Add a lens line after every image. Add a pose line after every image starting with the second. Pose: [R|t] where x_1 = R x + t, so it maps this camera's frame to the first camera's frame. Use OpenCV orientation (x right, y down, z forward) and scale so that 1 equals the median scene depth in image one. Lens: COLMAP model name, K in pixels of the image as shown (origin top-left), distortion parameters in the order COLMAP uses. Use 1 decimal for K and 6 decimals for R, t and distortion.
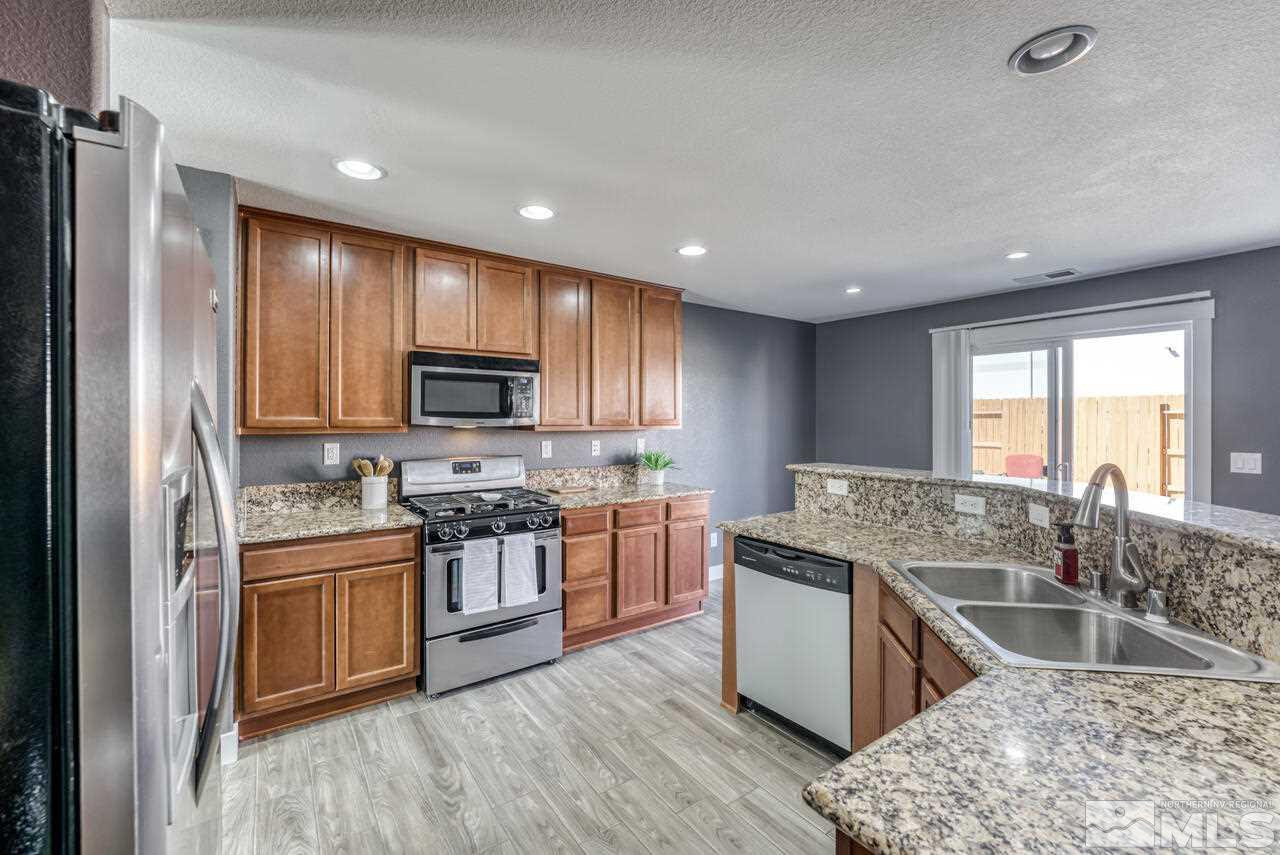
lens RADIAL K [[519.0, 0, 633.4], [0, 519.0, 421.0], [0, 0, 1]] dist [-0.016488, 0.005038]
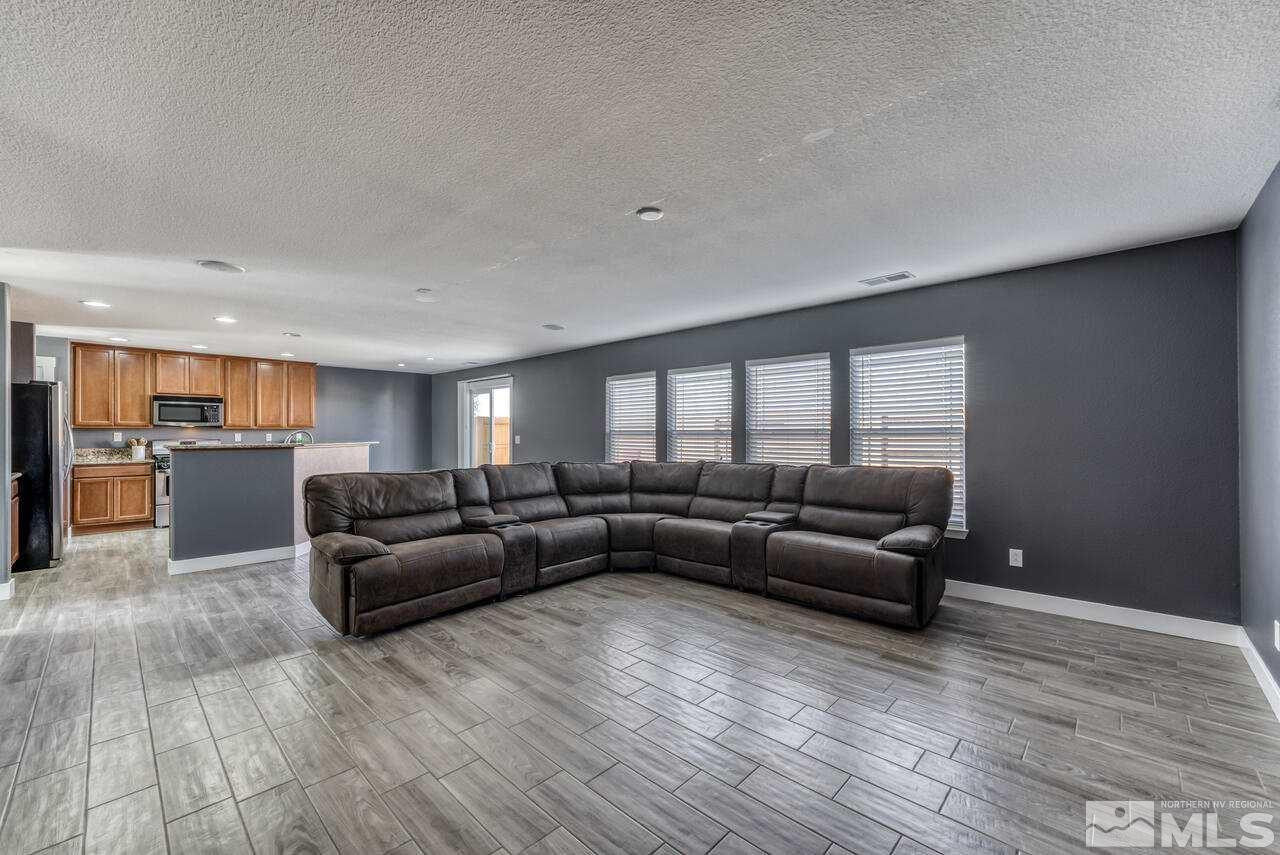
lens RADIAL K [[519.0, 0, 636.8], [0, 519.0, 433.5], [0, 0, 1]] dist [-0.016488, 0.005038]
pose [[0.982336, -0.001746, 0.187116, 1.370612], [0.001361, 0.999997, 0.002190, 0.046516], [-0.187119, -0.001897, 0.982335, -1.835211]]
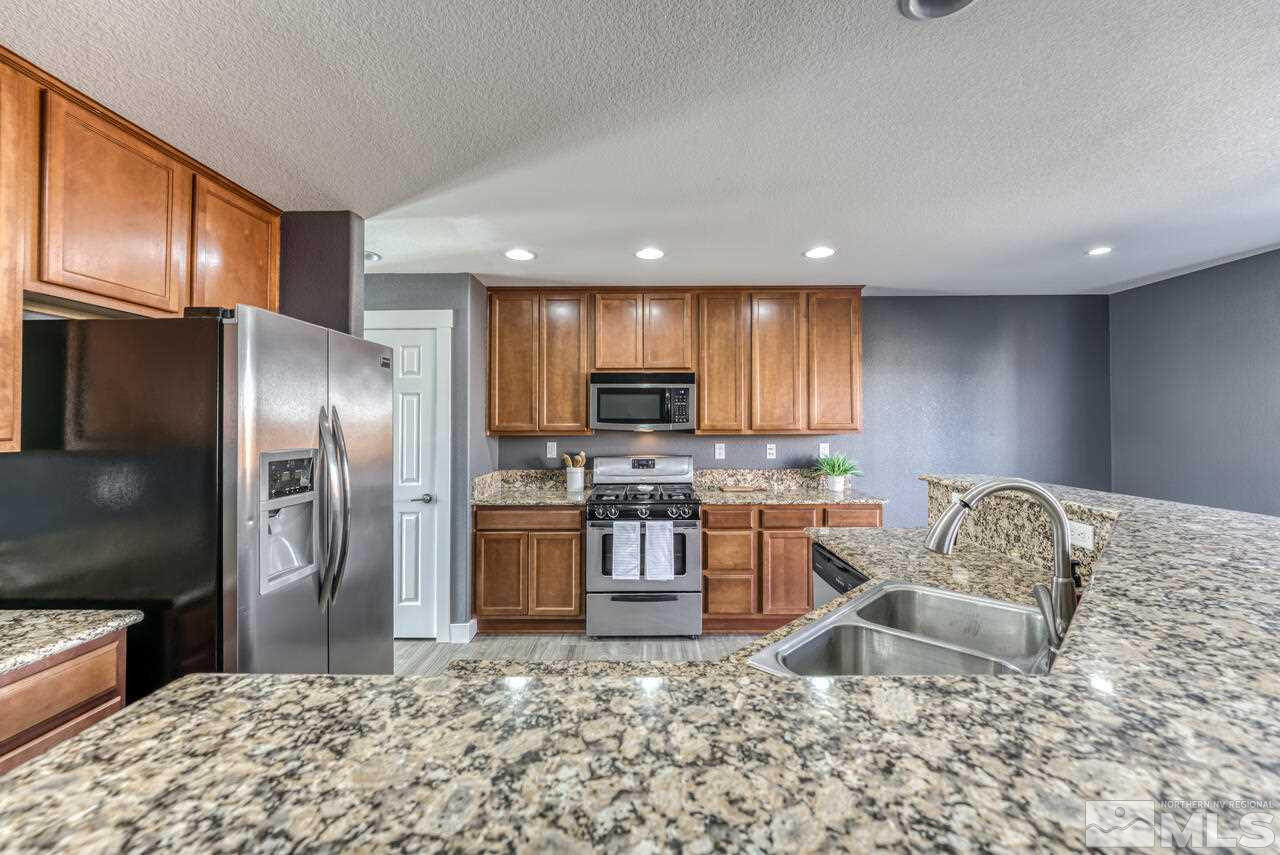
lens RADIAL K [[519.0, 0, 640.1], [0, 519.0, 417.4], [0, 0, 1]] dist [-0.016488, 0.005038]
pose [[0.813493, -0.012480, -0.581440, 0.430489], [0.004207, 0.999870, -0.015574, -0.001079], [0.581559, 0.010223, 0.813440, 0.002448]]
